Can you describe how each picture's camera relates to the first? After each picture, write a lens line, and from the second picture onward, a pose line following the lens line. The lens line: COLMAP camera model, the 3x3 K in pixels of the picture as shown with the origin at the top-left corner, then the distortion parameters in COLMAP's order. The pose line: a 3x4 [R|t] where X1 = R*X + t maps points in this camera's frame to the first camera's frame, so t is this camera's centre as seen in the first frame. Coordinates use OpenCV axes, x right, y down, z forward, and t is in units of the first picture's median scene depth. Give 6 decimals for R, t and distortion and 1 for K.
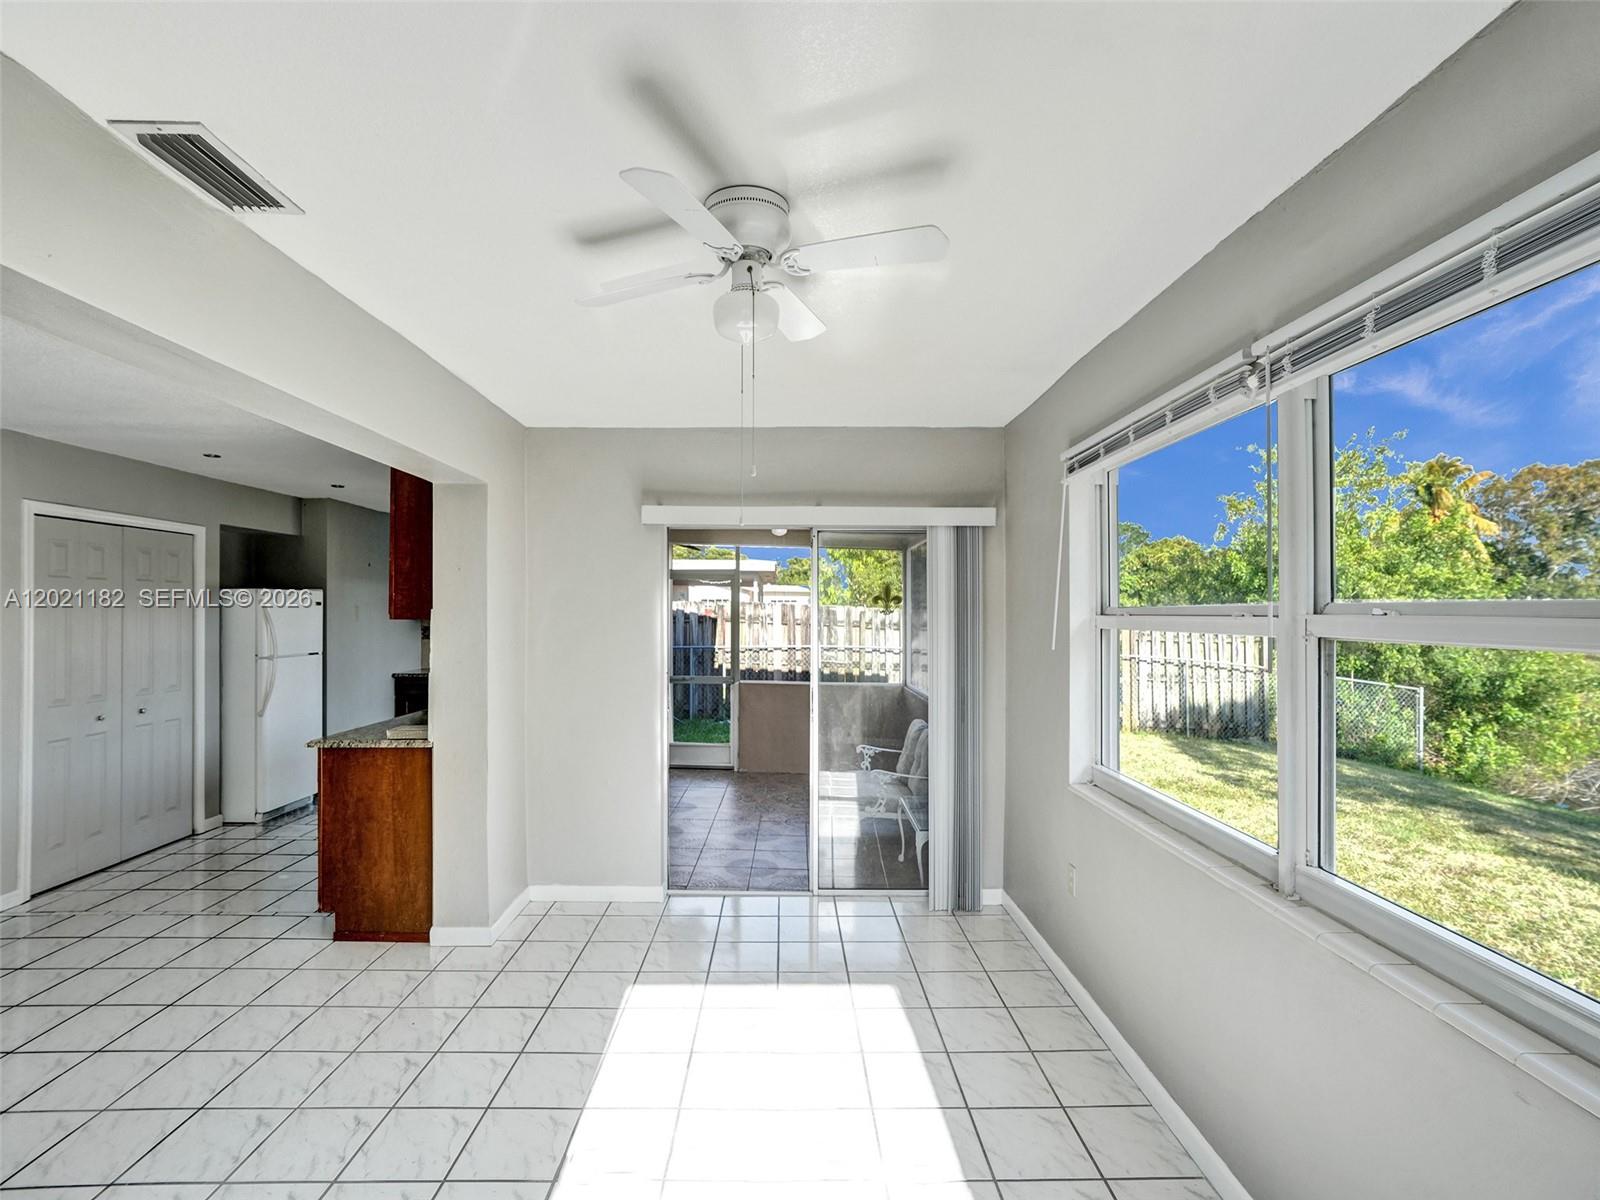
lens RADIAL K [[756.1, 0, 794.1], [0, 756.1, 601.4], [0, 0, 1]] dist [-0.065680, 0.033623]
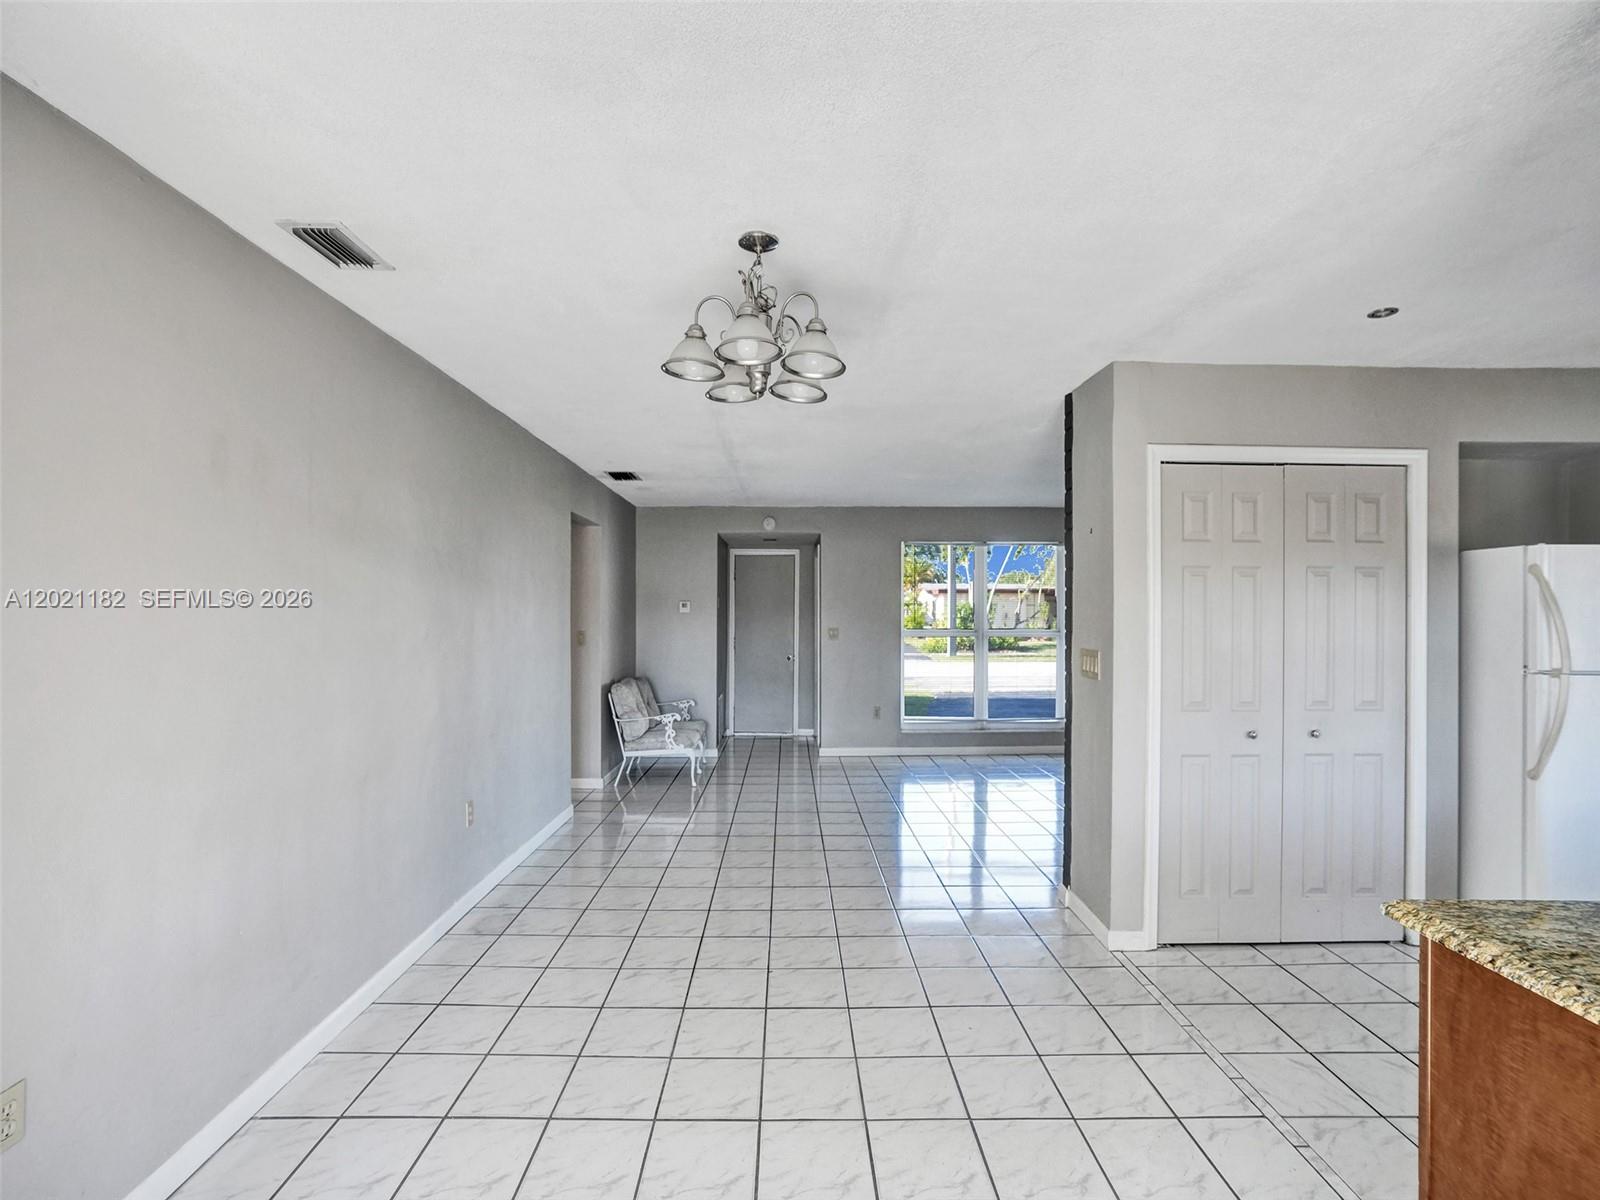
lens RADIAL K [[756.1, 0, 794.1], [0, 756.1, 601.4], [0, 0, 1]] dist [-0.065680, 0.033623]
pose [[-0.000162, 0.001458, -0.999999, -0.207938], [0.006780, 0.999976, 0.001457, 0.023009], [0.999977, -0.006780, -0.000172, 0.521403]]
